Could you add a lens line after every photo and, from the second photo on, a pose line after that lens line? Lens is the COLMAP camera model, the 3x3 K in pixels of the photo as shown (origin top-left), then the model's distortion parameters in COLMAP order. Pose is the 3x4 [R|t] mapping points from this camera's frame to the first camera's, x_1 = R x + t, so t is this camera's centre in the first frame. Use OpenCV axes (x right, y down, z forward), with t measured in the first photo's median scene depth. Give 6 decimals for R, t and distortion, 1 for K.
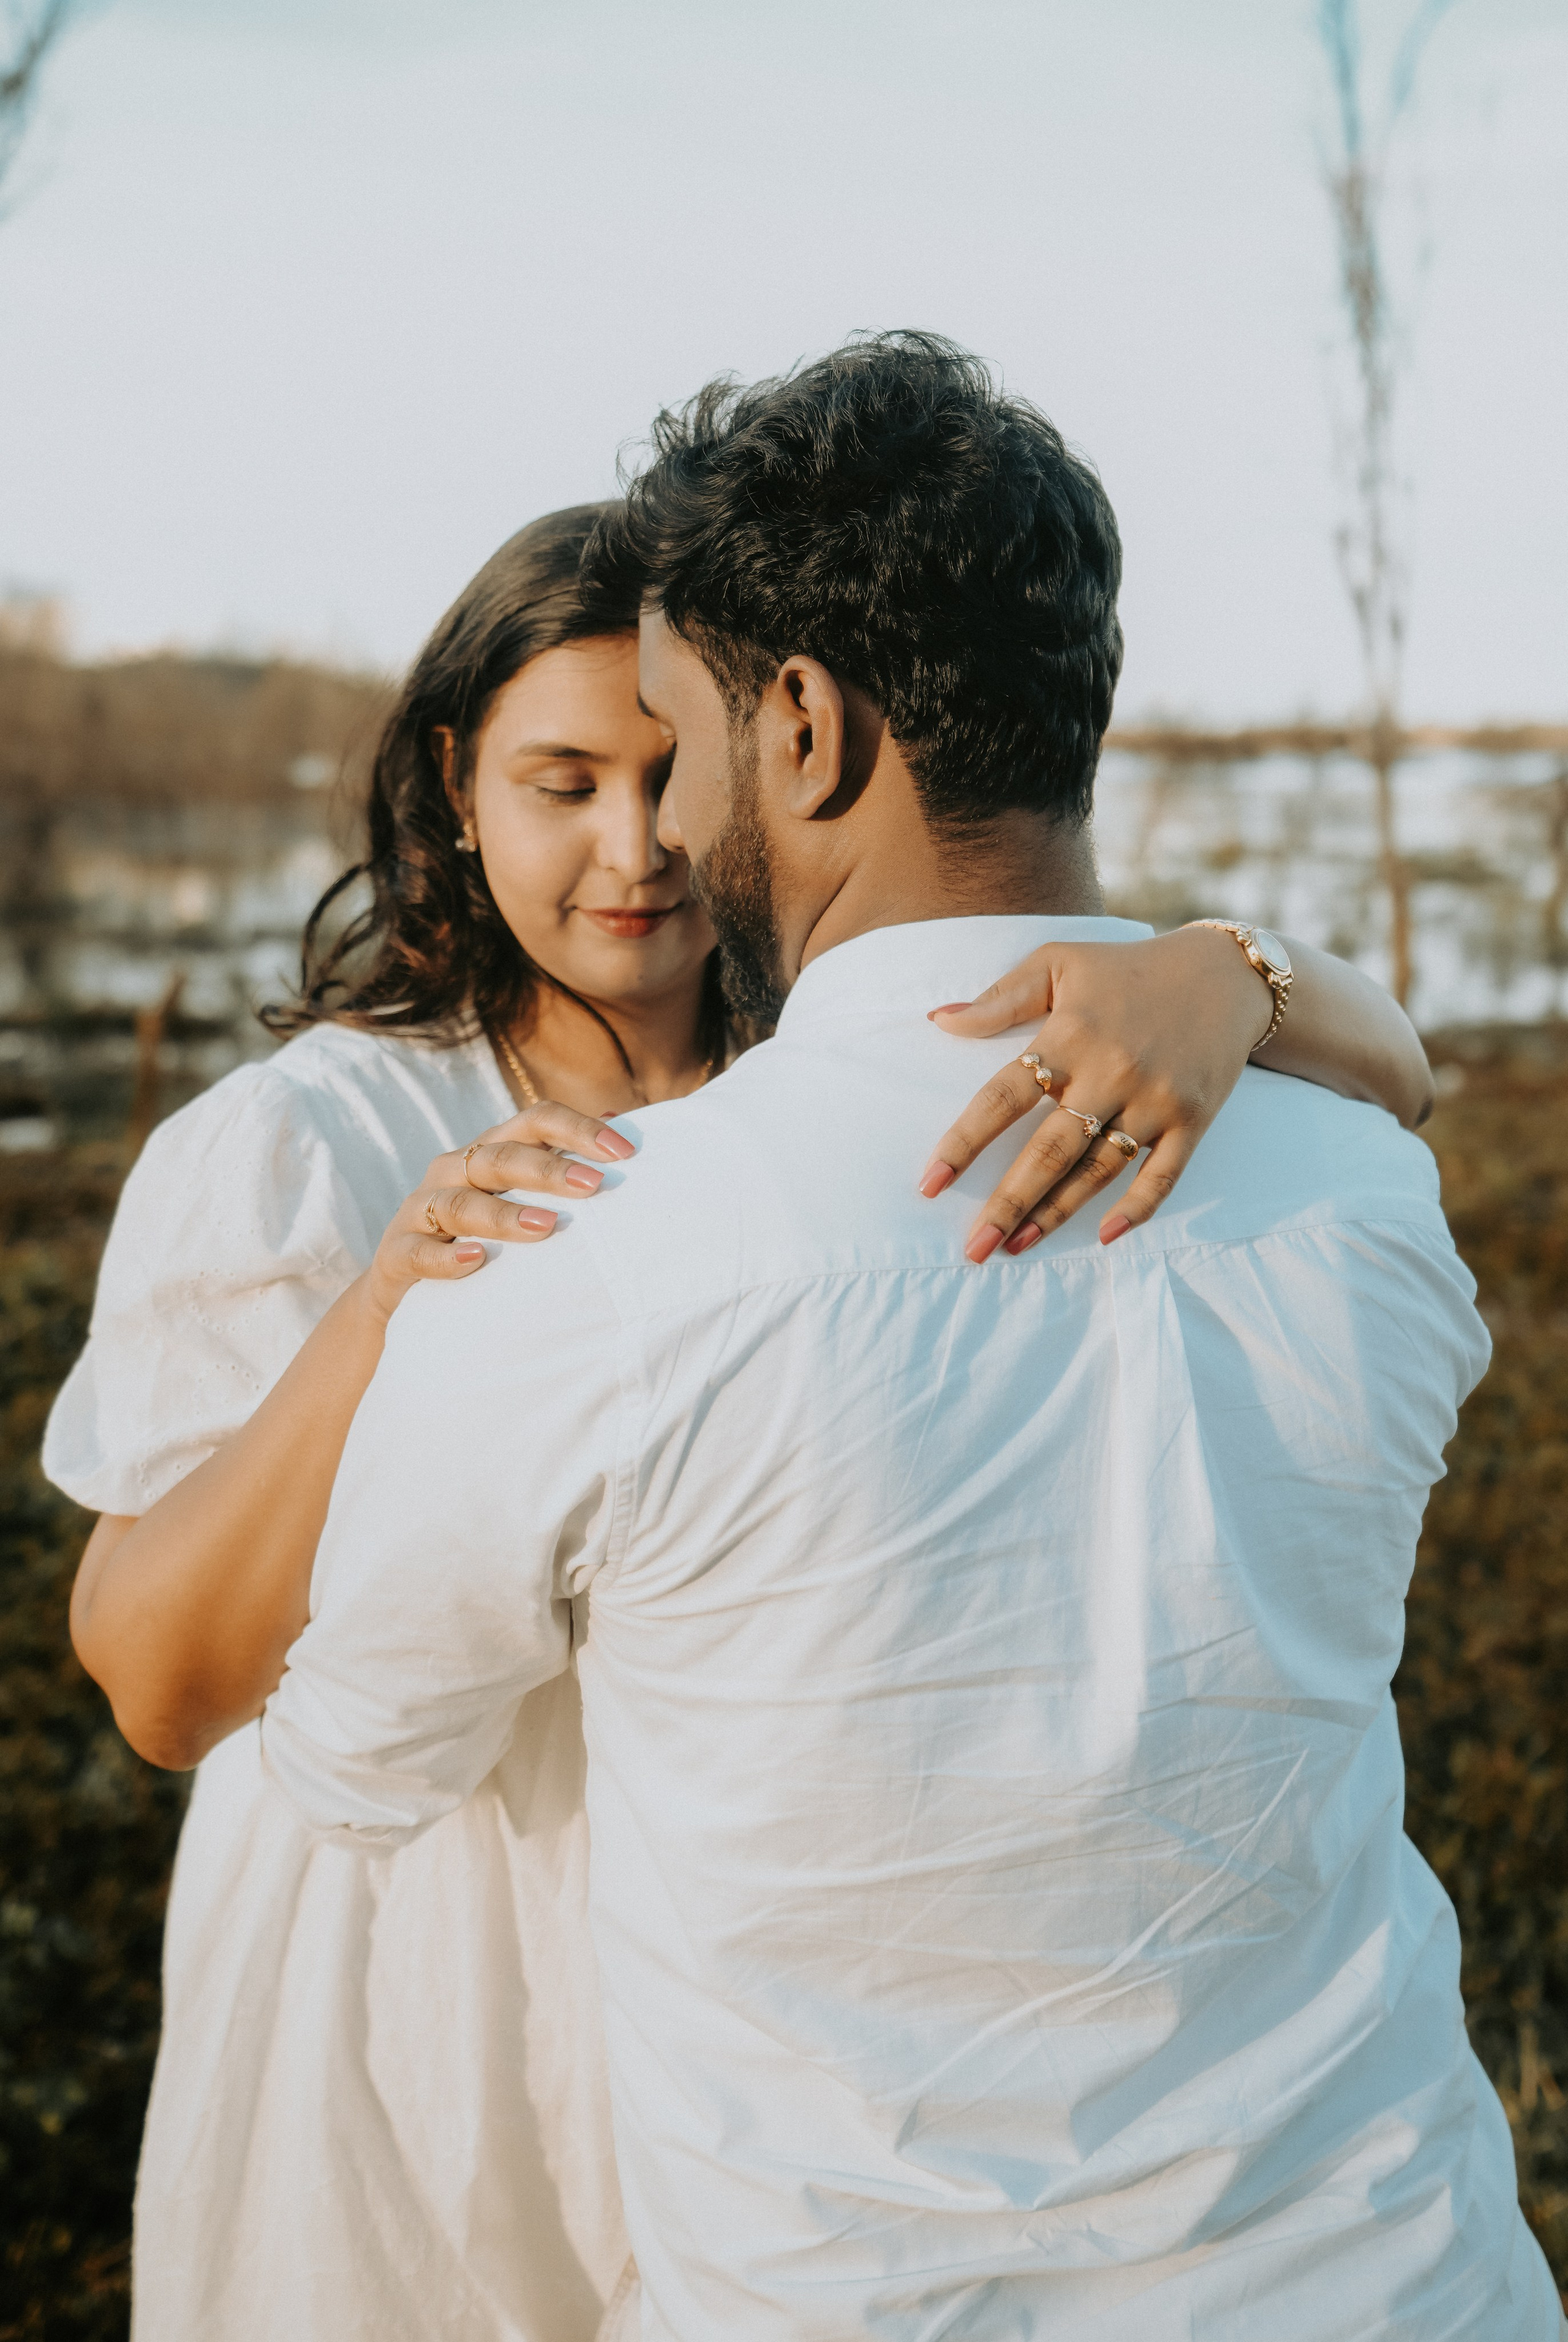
lens RADIAL K [[2311.6, 0, 792.6], [0, 2311.6, 1165.8], [0, 0, 1]] dist [0.163052, 0.000000]
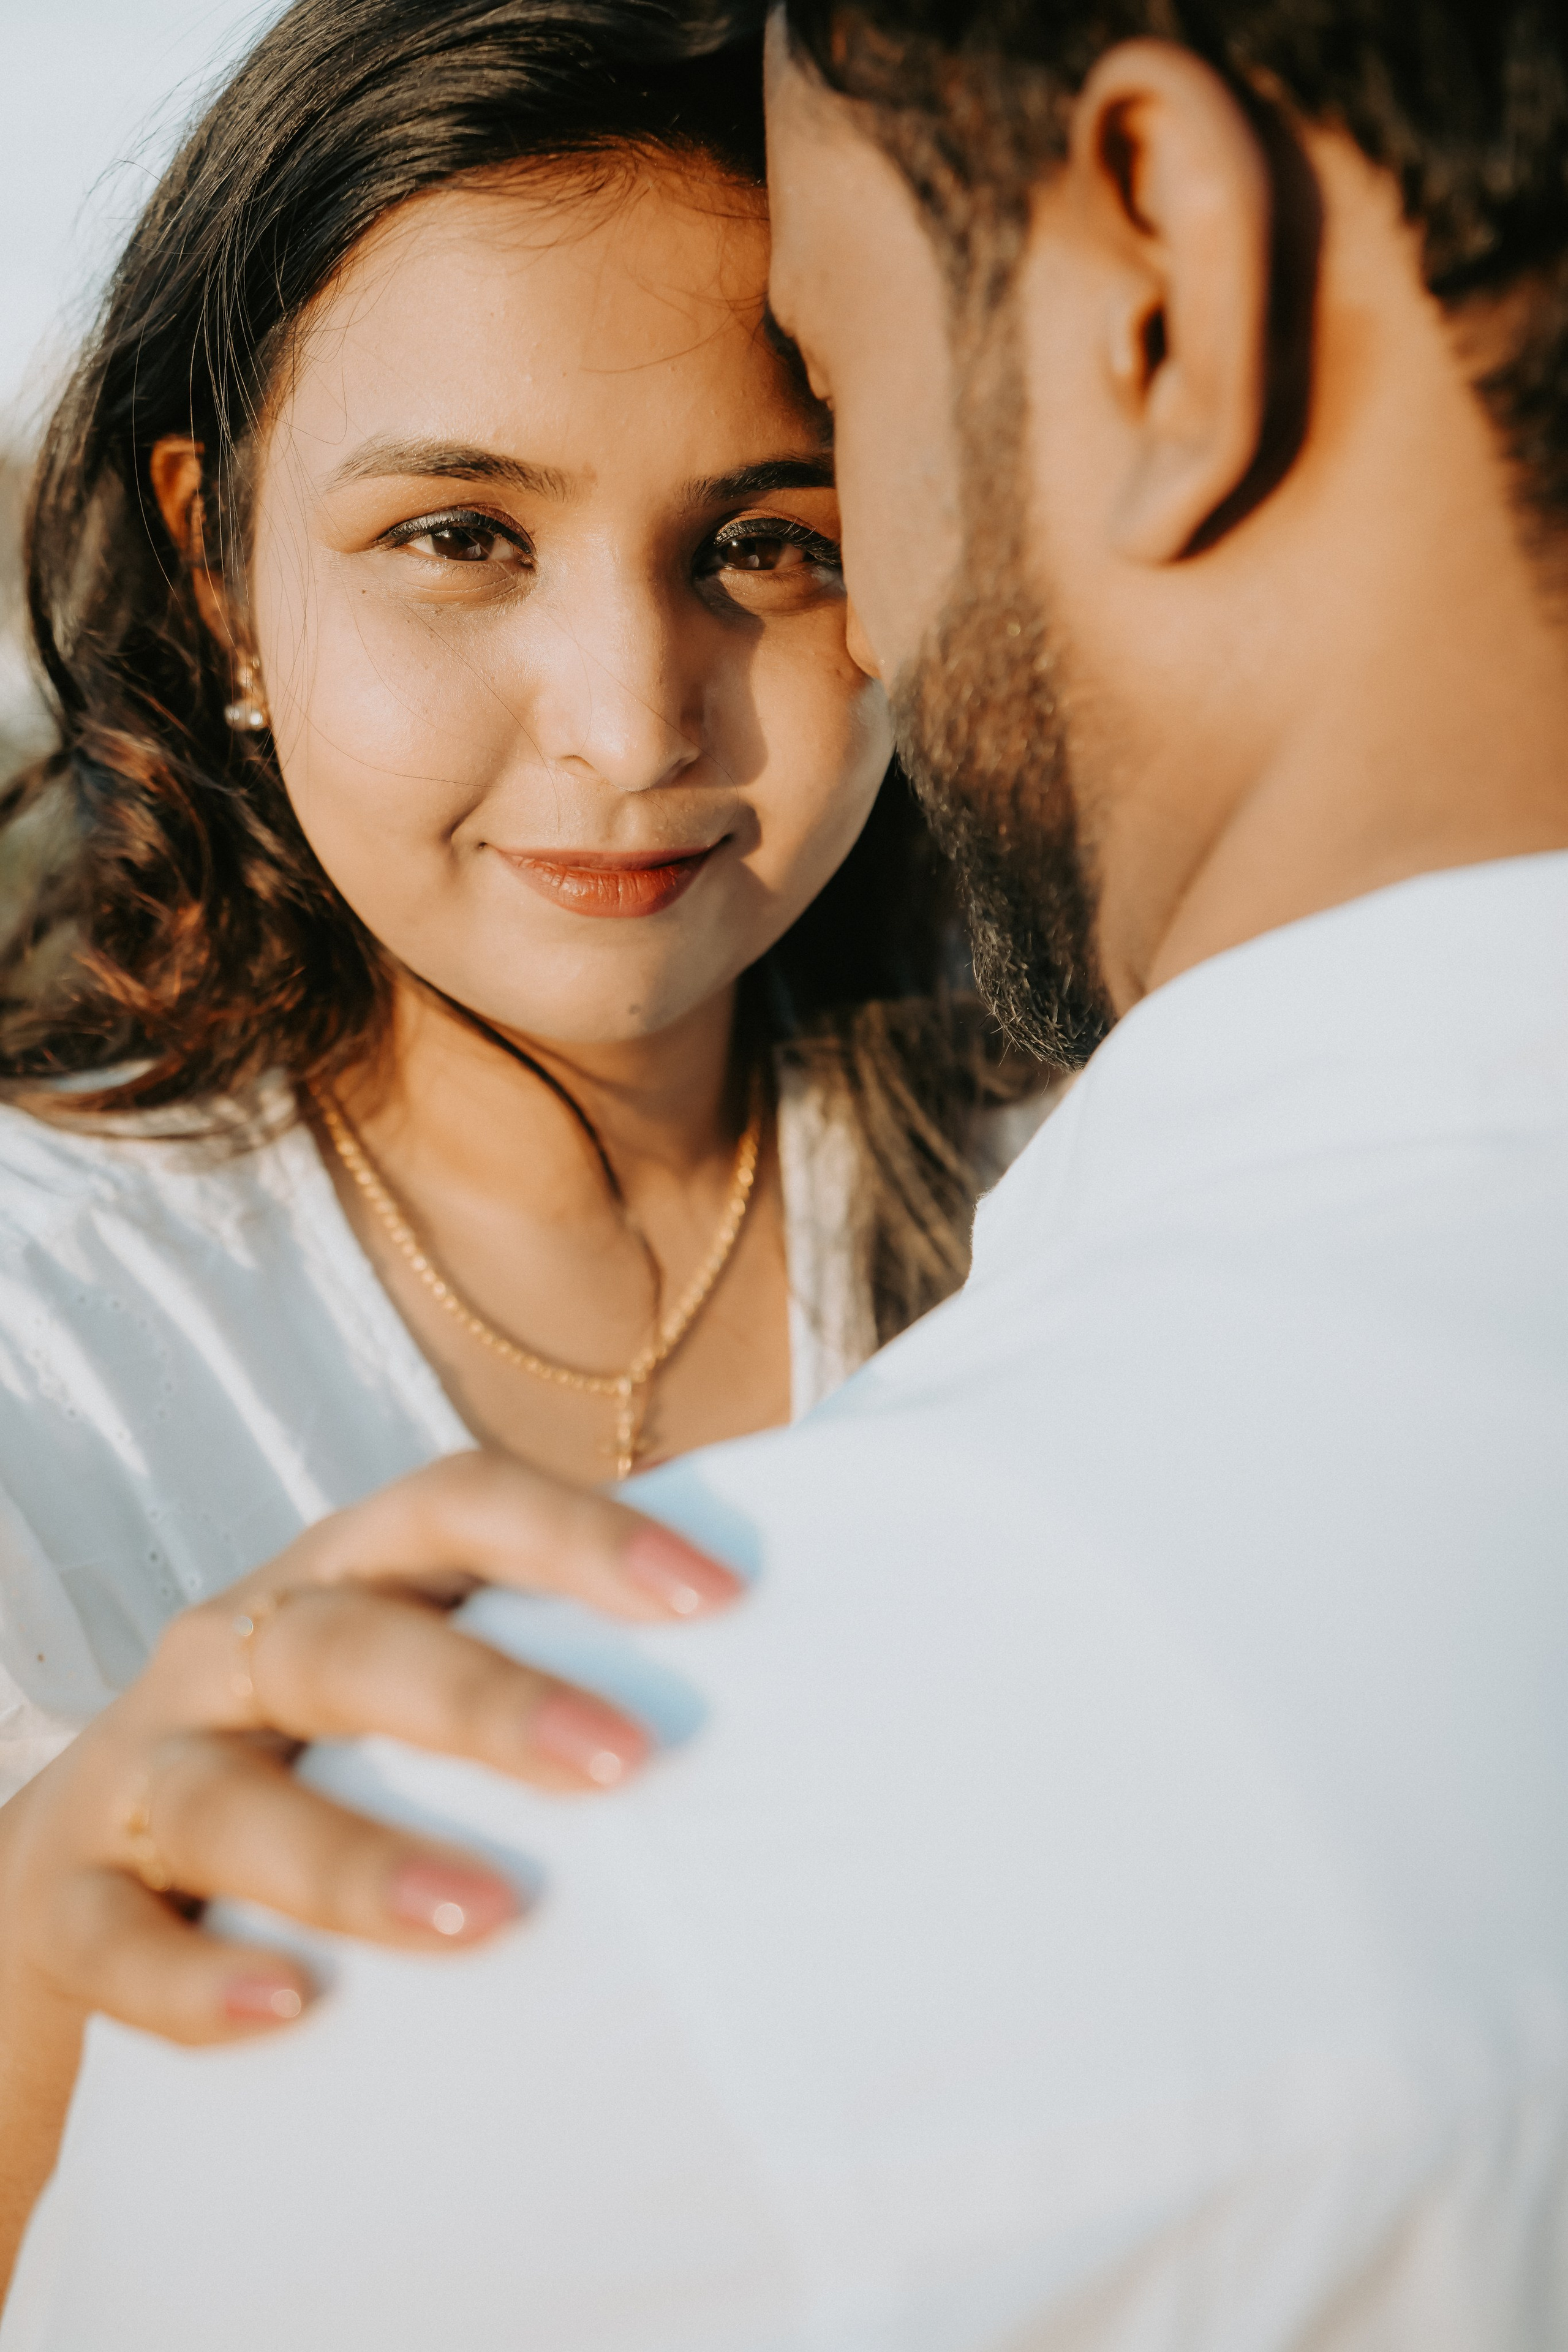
lens RADIAL K [[2321.7, 0, 784.7], [0, 2321.7, 1189.3], [0, 0, 1]] dist [0.163052, 0.000000]
pose [[0.995096, -0.055457, 0.081899, -0.079434], [0.053957, 0.998334, 0.020428, -0.052723], [-0.082896, -0.015909, 0.996431, 0.545131]]
